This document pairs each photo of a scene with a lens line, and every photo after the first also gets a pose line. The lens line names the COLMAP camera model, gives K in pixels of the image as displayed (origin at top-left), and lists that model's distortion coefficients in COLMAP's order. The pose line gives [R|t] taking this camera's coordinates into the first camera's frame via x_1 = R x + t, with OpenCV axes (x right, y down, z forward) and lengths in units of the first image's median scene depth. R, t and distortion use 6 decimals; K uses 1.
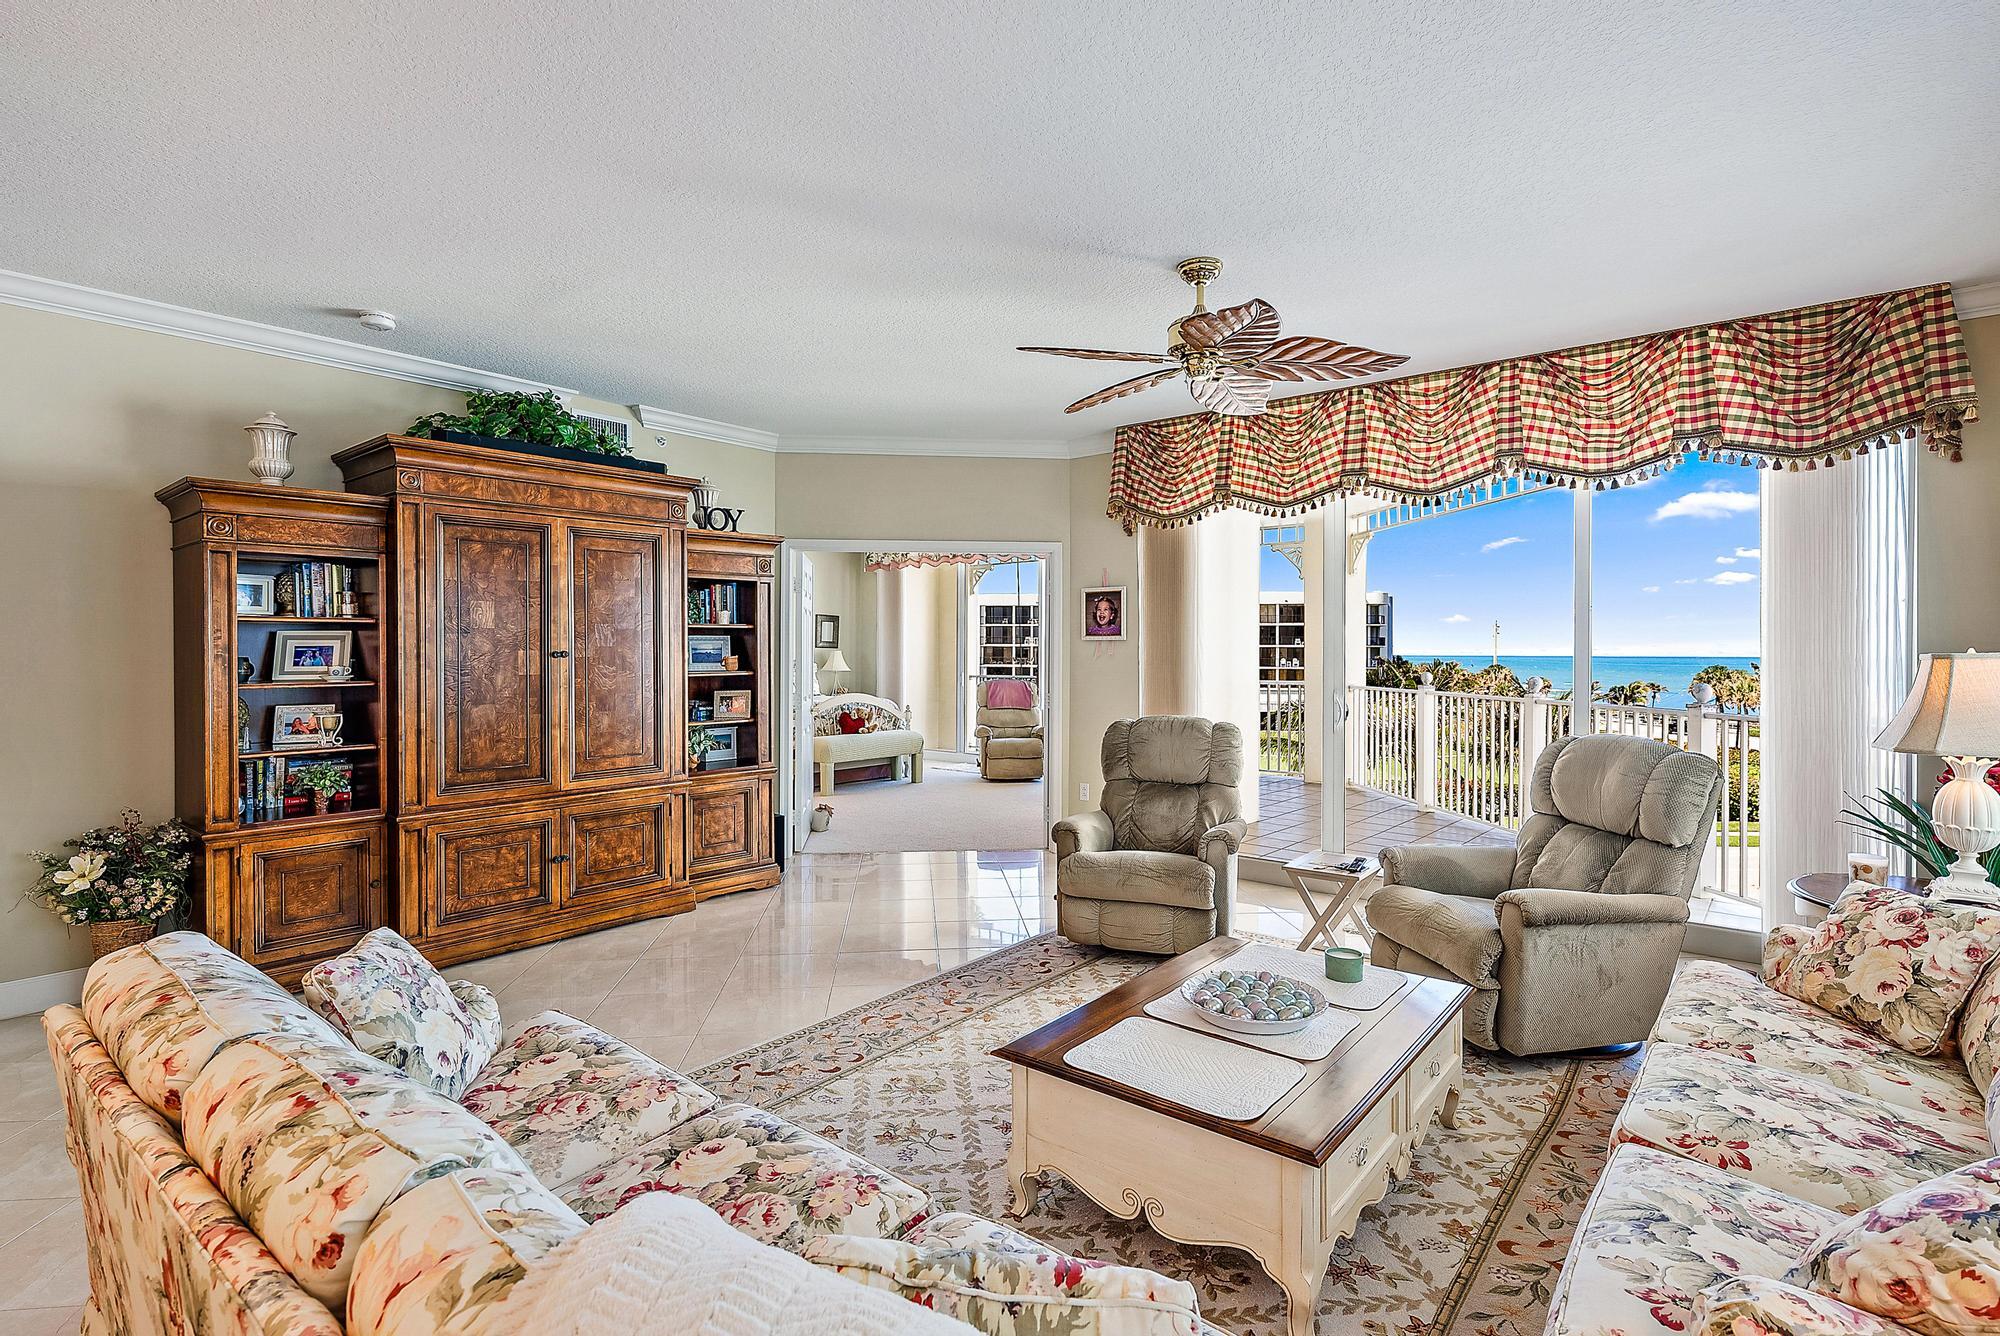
lens RADIAL K [[954.9, 0, 1005.9], [0, 954.9, 652.4], [0, 0, 1]] dist [-0.000318, 0.000219]
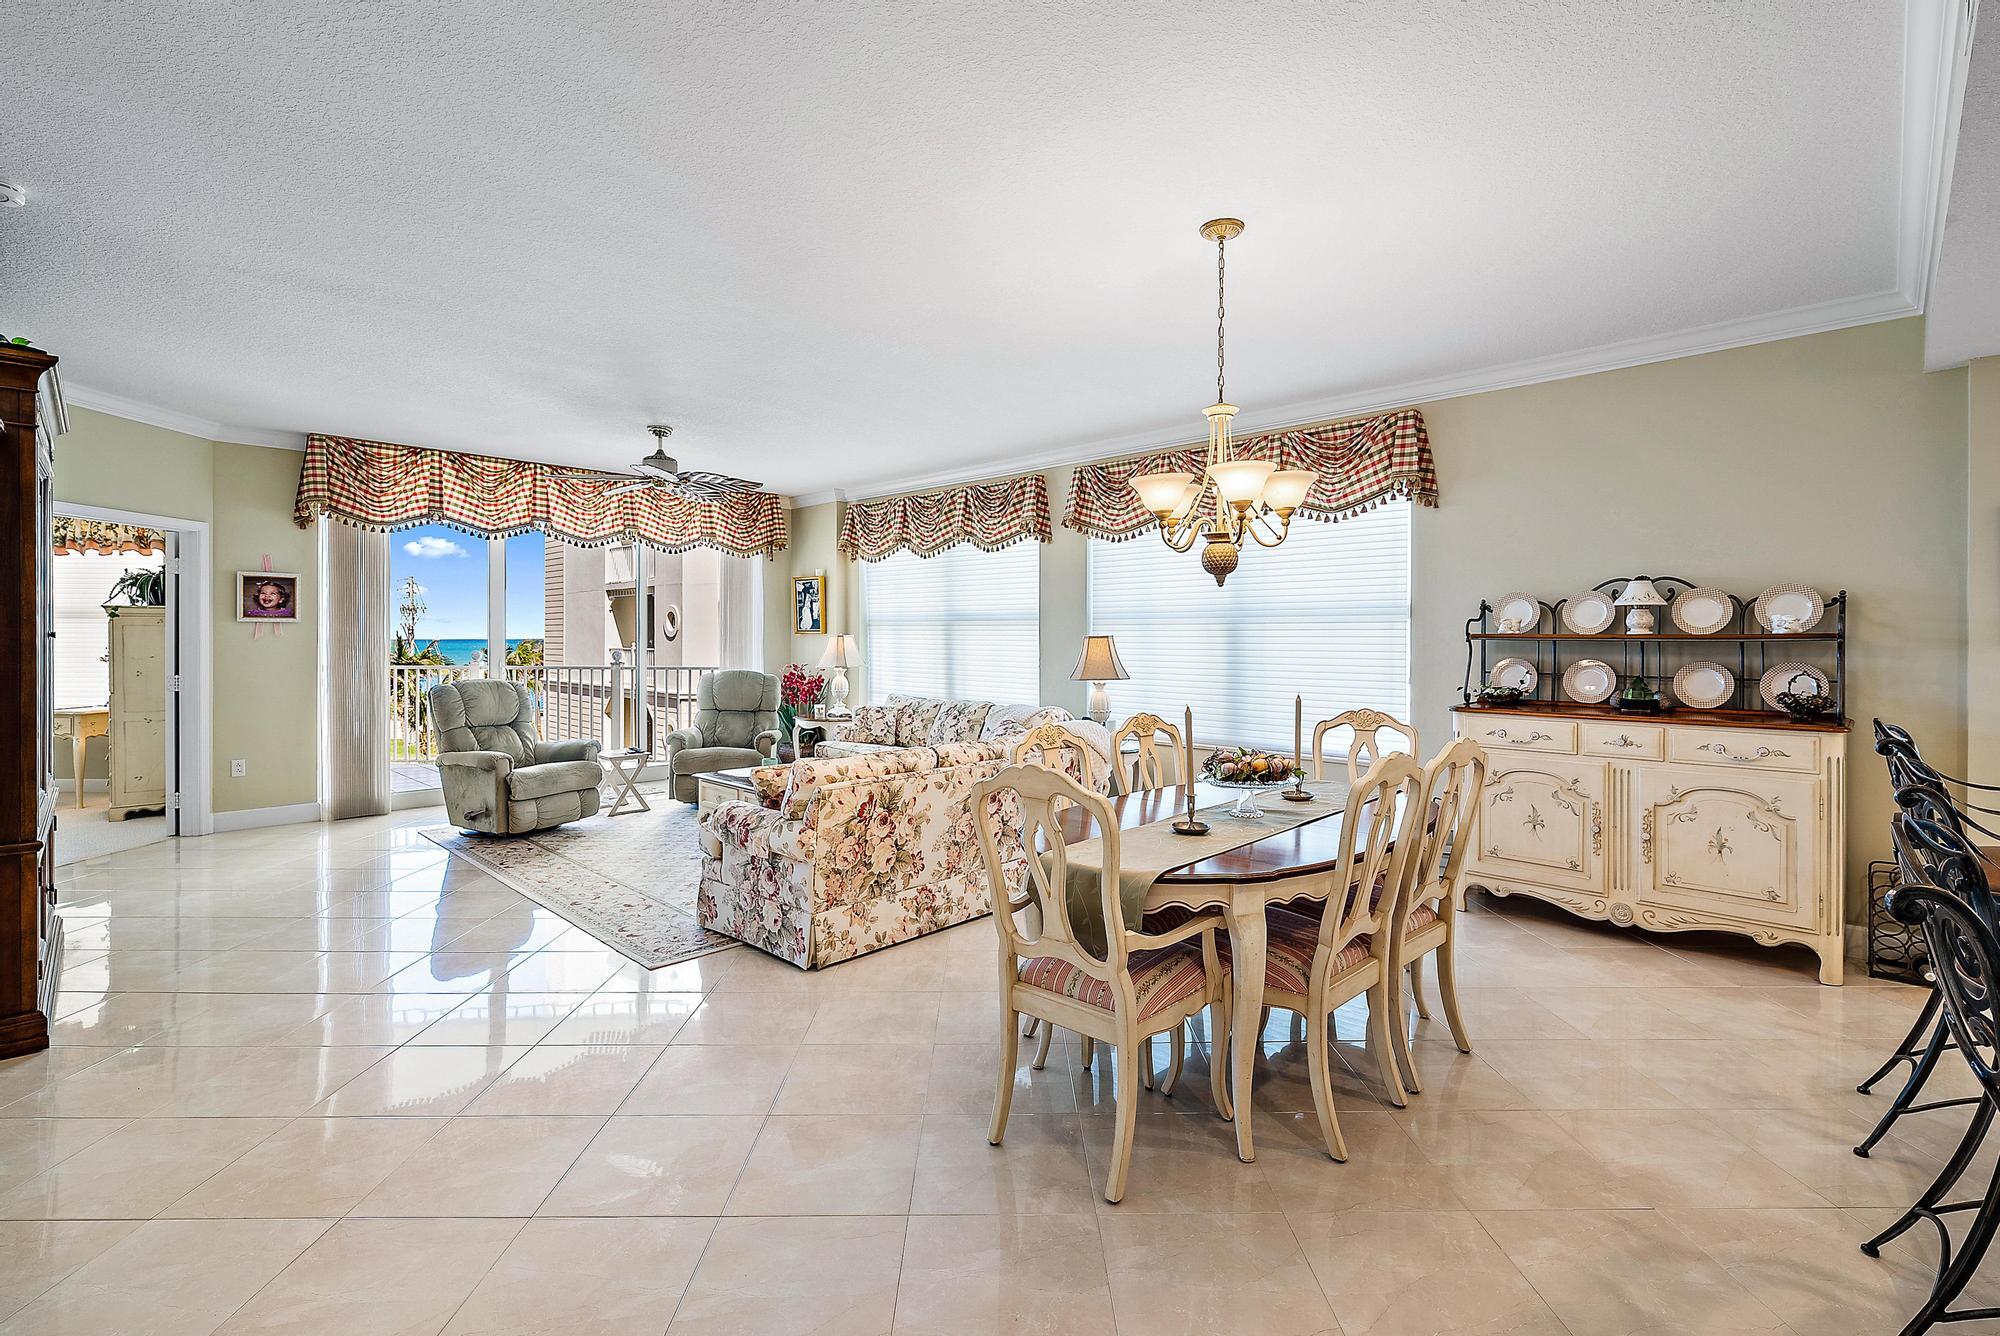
lens RADIAL K [[899.5, 0, 999.5], [0, 899.5, 643.2], [0, 0, 1]] dist [-0.000644, -0.000235]
pose [[0.098186, -0.007335, 0.995141, -1.160820], [-0.002423, 0.999968, 0.007610, 0.001888], [-0.995165, -0.003159, 0.098165, 0.122553]]
